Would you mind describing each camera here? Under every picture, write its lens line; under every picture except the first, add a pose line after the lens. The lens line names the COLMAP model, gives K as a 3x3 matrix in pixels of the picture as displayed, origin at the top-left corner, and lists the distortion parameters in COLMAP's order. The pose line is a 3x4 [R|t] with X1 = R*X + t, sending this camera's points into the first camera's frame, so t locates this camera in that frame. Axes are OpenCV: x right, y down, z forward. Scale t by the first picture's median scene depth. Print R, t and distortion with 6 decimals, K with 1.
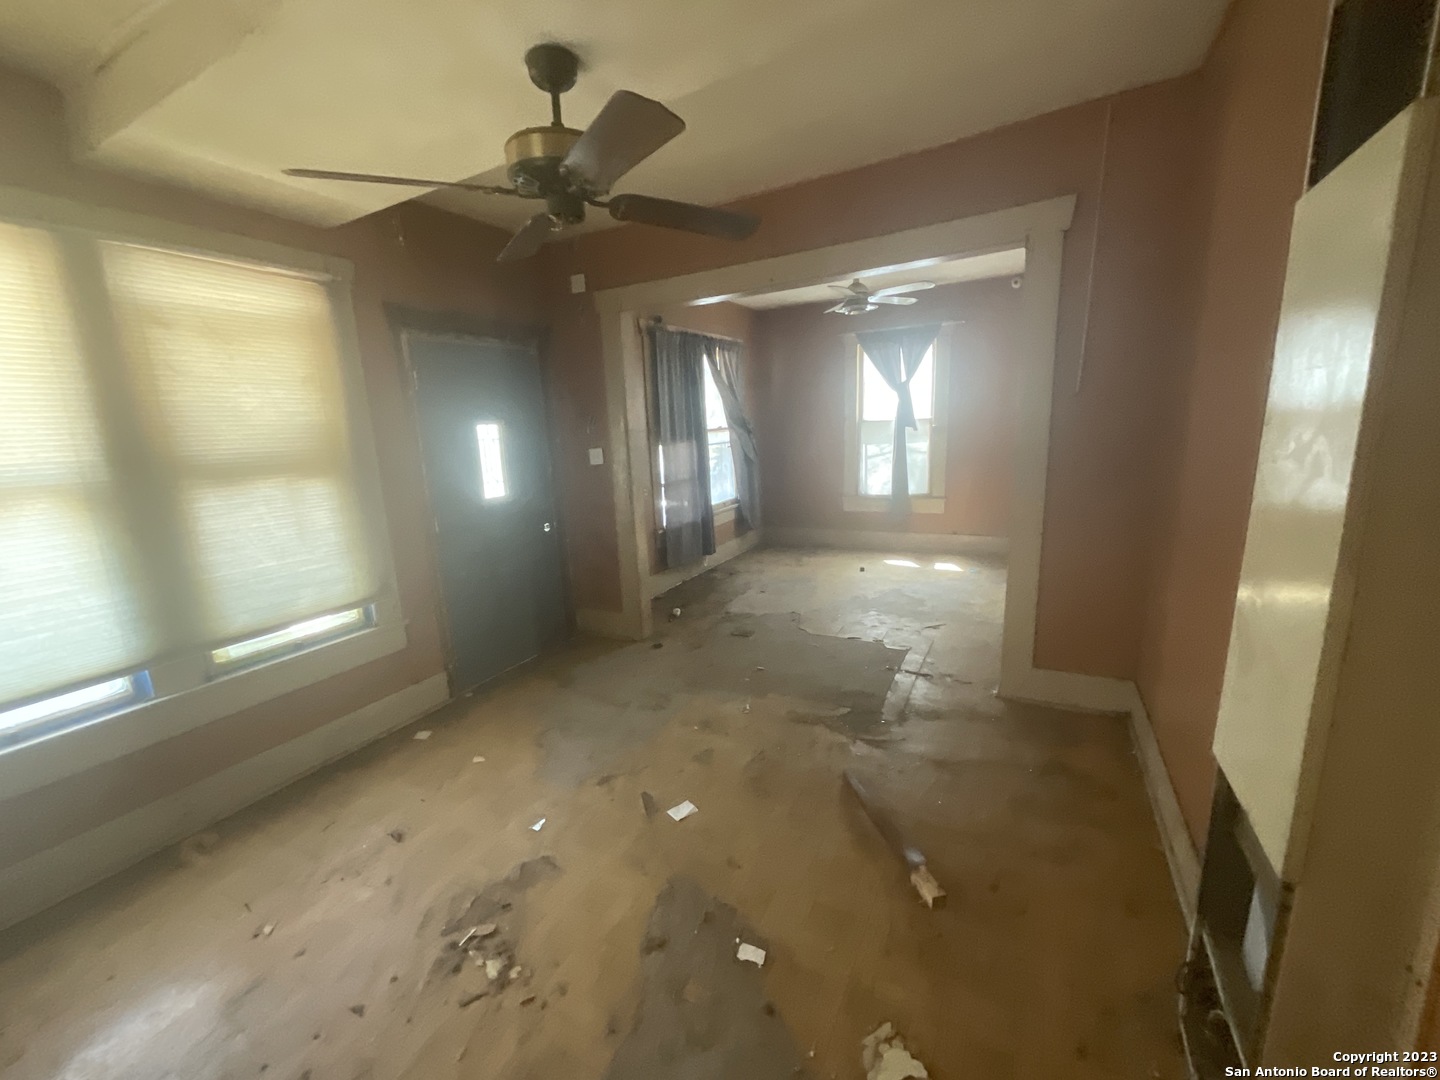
lens RADIAL K [[578.3, 0, 718.0], [0, 578.3, 533.9], [0, 0, 1]] dist [0.001025, -0.001451]
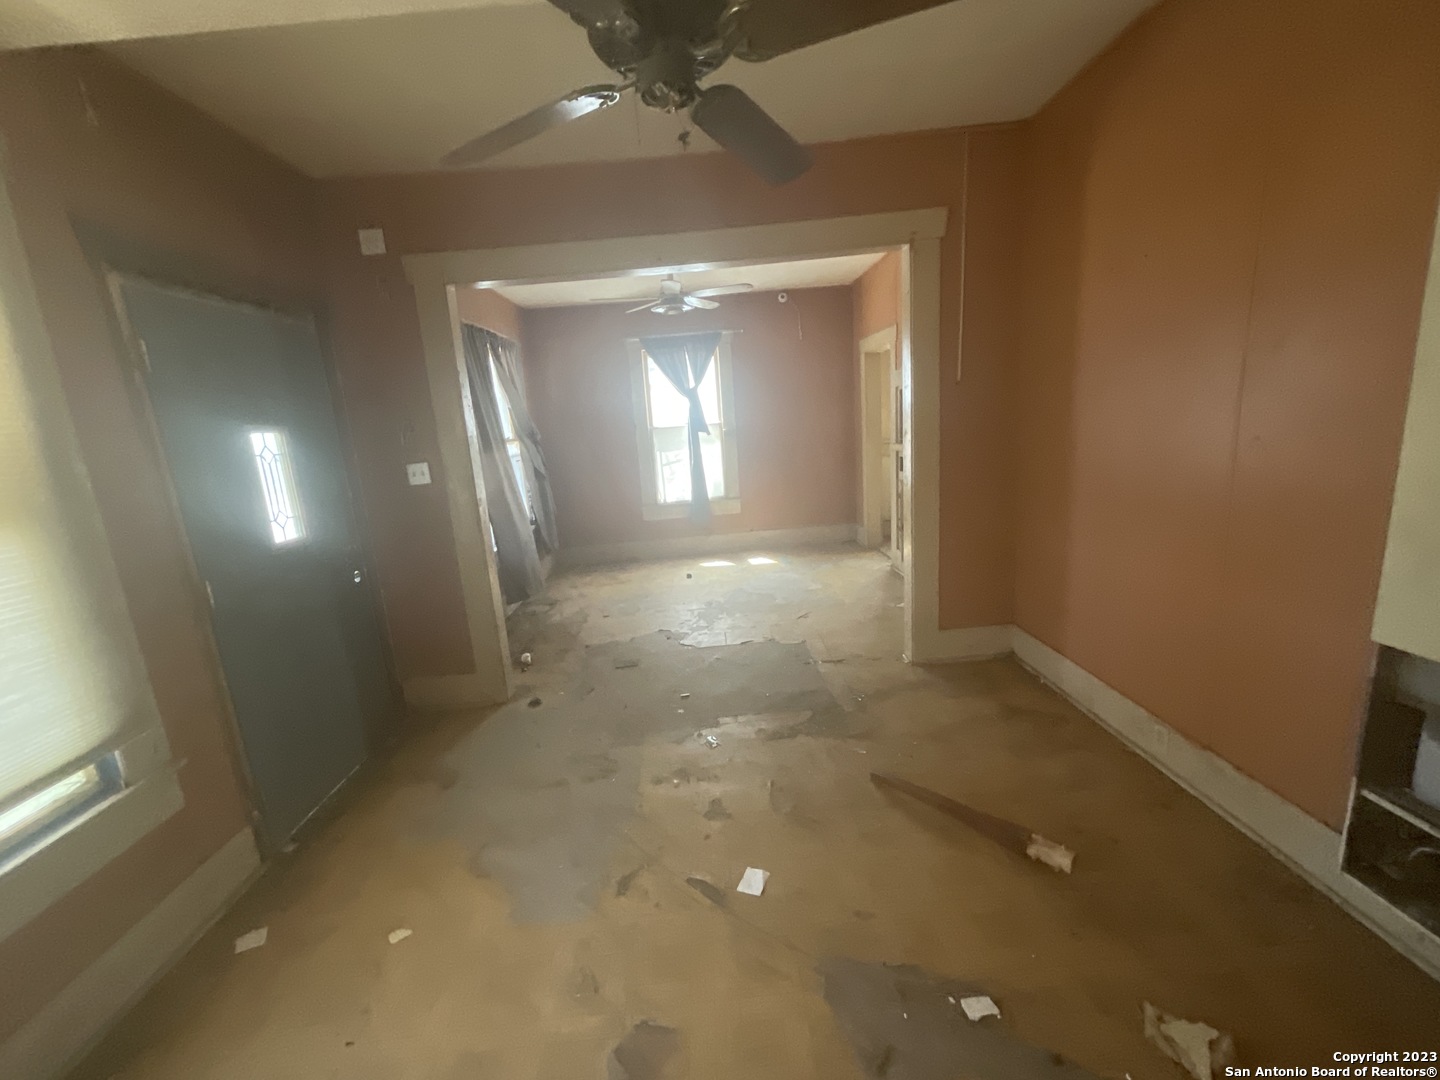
lens RADIAL K [[578.3, 0, 714.9], [0, 578.3, 535.8], [0, 0, 1]] dist [0.001025, -0.001451]
pose [[0.868538, -0.116303, 0.481783, -0.270805], [0.130432, 0.991448, 0.004200, -0.007503], [-0.478151, 0.059192, 0.876281, 0.176535]]
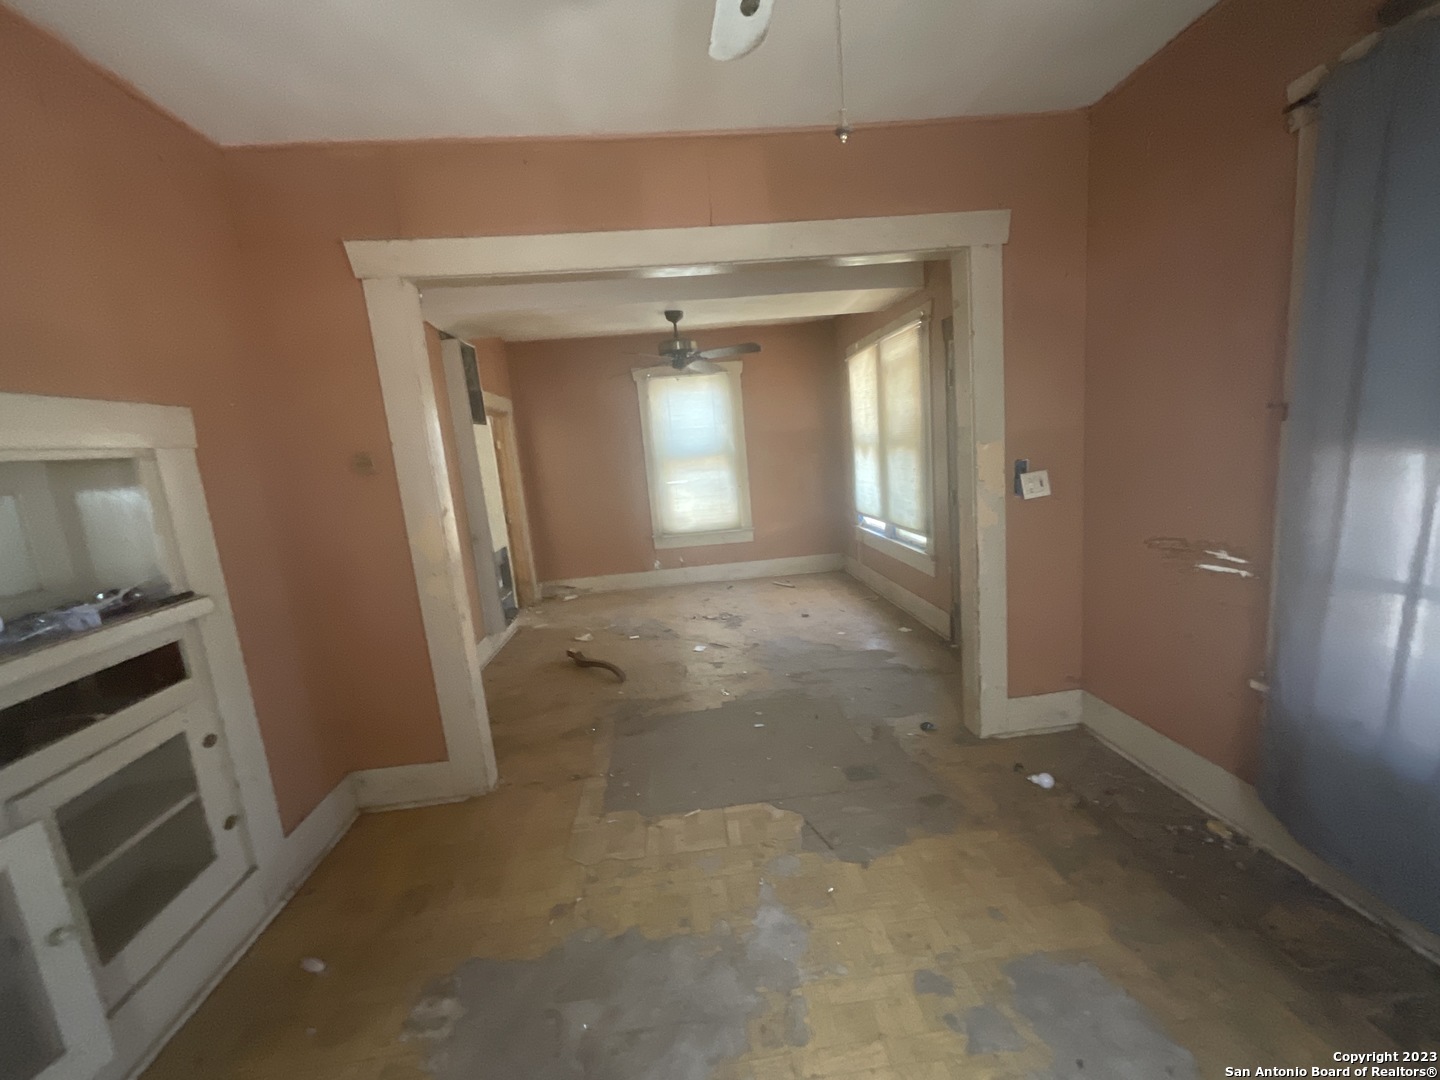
lens RADIAL K [[578.3, 0, 715.8], [0, 578.3, 544.7], [0, 0, 1]] dist [0.001025, -0.001451]
pose [[-0.831456, 0.210203, -0.514291, 0.491053], [0.021937, 0.937365, 0.347658, -0.307958], [0.555157, 0.277780, -0.783989, 1.487992]]
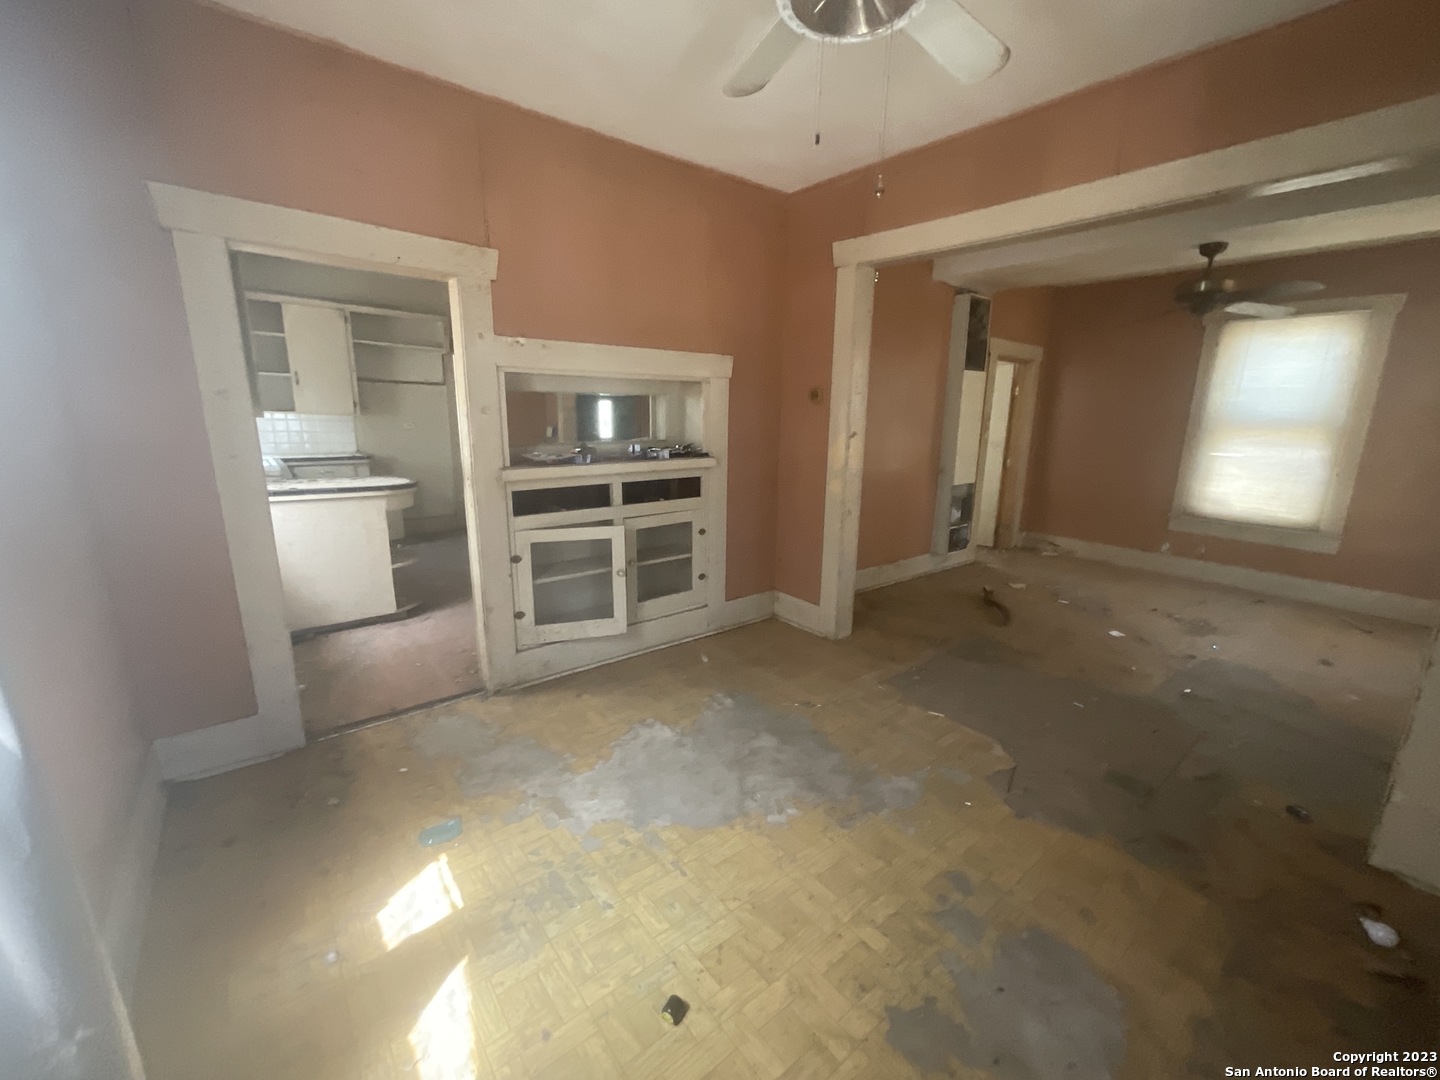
lens RADIAL K [[578.3, 0, 724.5], [0, 578.3, 546.3], [0, 0, 1]] dist [0.001025, -0.001451]
pose [[-0.919839, -0.058537, 0.387903, 0.219594], [0.100463, 0.920681, 0.377166, -0.324498], [-0.379213, 0.385902, -0.840997, 1.712148]]
